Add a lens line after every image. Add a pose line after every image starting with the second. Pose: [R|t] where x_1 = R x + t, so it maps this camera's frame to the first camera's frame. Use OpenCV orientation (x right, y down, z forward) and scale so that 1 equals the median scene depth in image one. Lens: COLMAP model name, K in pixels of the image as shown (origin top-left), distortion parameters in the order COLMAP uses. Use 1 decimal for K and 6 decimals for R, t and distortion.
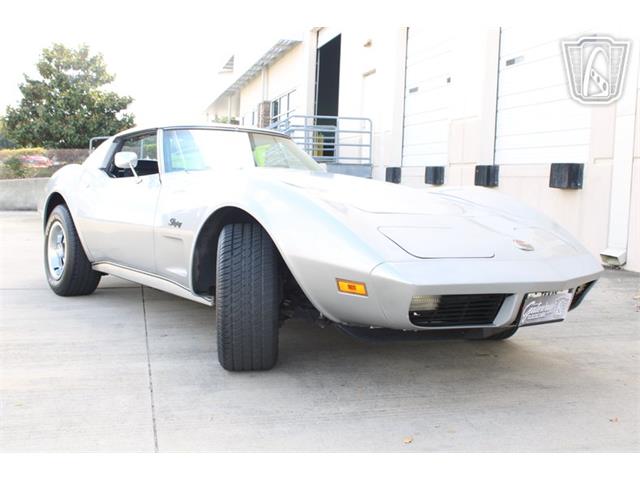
lens RADIAL K [[736.8, 0, 332.5], [0, 736.8, 238.3], [0, 0, 1]] dist [-0.060223, 0.000000]
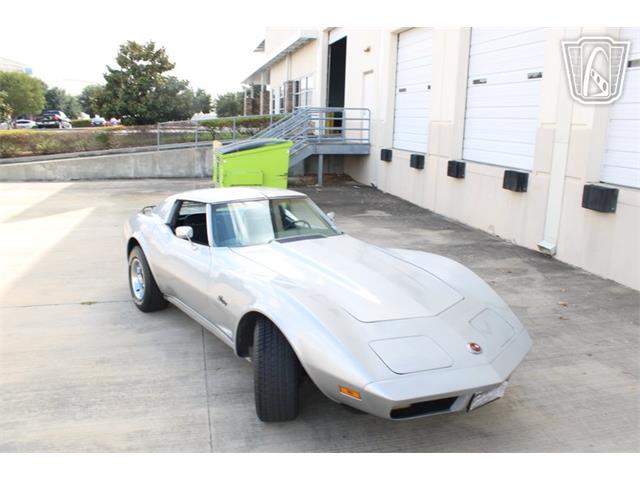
lens RADIAL K [[551.0, 0, 333.0], [0, 551.0, 243.3], [0, 0, 1]] dist [-0.140330, 0.089319]
pose [[0.999876, -0.001195, -0.015731, 0.005533], [0.003466, 0.989405, 0.145141, -0.189309], [0.015391, -0.145178, 0.989286, 0.007406]]
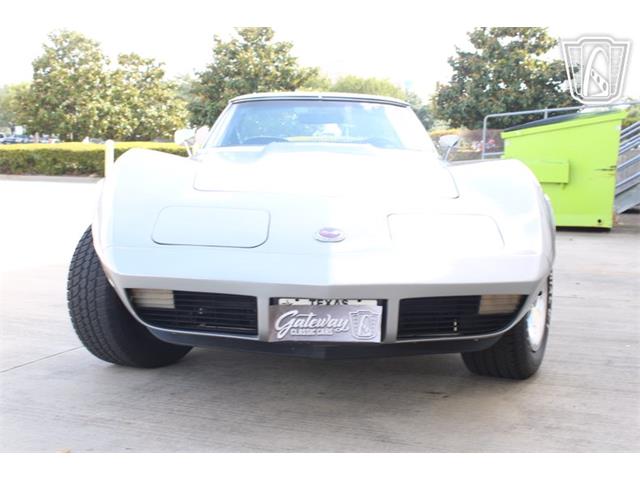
lens RADIAL K [[894.6, 0, 318.7], [0, 894.6, 238.1], [0, 0, 1]] dist [-0.029107, 0.000000]
pose [[0.797246, 0.037132, -0.602511, 0.443334], [-0.037558, 0.999224, 0.011883, 0.001357], [0.602484, 0.013156, 0.798022, 0.161999]]
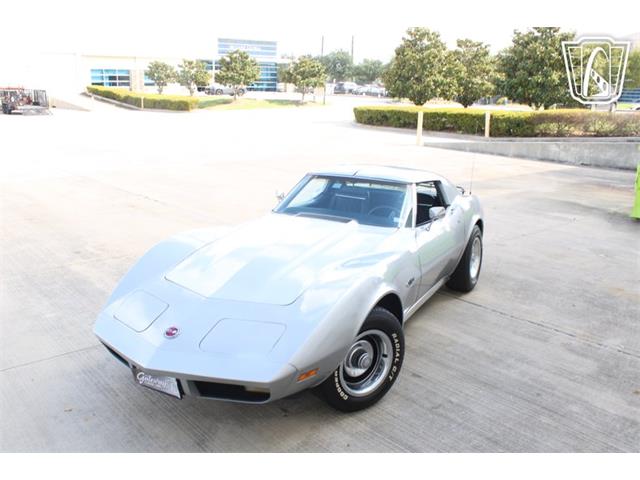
lens RADIAL K [[601.2, 0, 321.9], [0, 601.2, 244.7], [0, 0, 1]] dist [-0.070111, 0.000000]
pose [[0.414483, 0.212743, -0.884842, 0.724433], [-0.076127, 0.976990, 0.199238, -0.212928], [0.906868, -0.015220, 0.421141, 0.448833]]
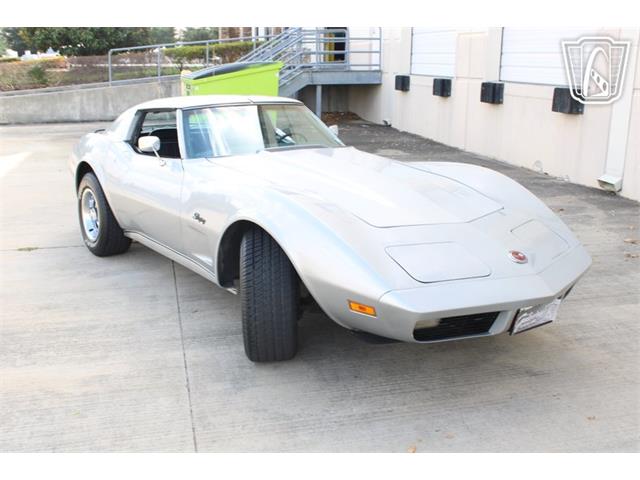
lens RADIAL K [[698.9, 0, 333.6], [0, 698.9, 244.9], [0, 0, 1]] dist [-0.067794, 0.000000]
pose [[0.999622, -0.018716, -0.020136, 0.003183], [0.022102, 0.982713, 0.183813, -0.116126], [0.016347, -0.184188, 0.982755, -0.012810]]
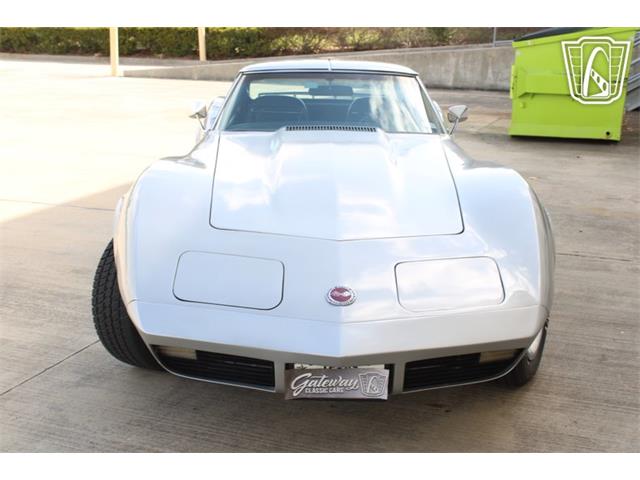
lens RADIAL K [[894.6, 0, 322.2], [0, 894.6, 247.2], [0, 0, 1]] dist [-0.029107, 0.000000]
pose [[0.794601, 0.136090, -0.591683, 0.449332], [-0.033571, 0.982912, 0.180990, -0.119490], [0.606203, -0.123952, 0.785591, 0.143186]]
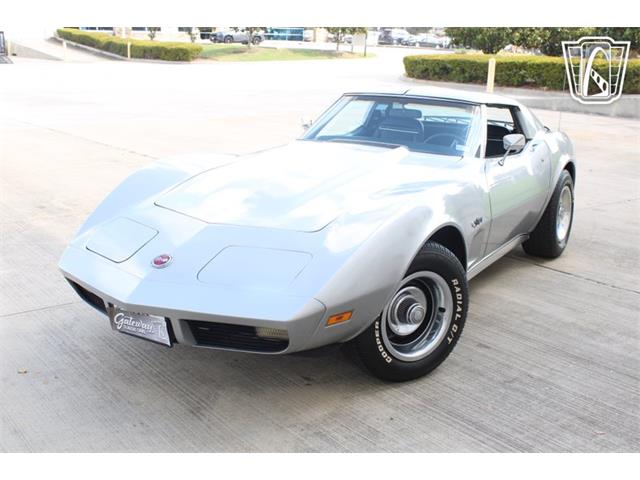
lens RADIAL K [[785.3, 0, 323.5], [0, 785.3, 236.0], [0, 0, 1]] dist [-0.031122, 0.000000]
pose [[0.370717, 0.207649, -0.905235, 0.734089], [-0.085443, 0.978177, 0.189390, -0.138229], [0.924807, 0.007136, 0.380369, 0.450005]]
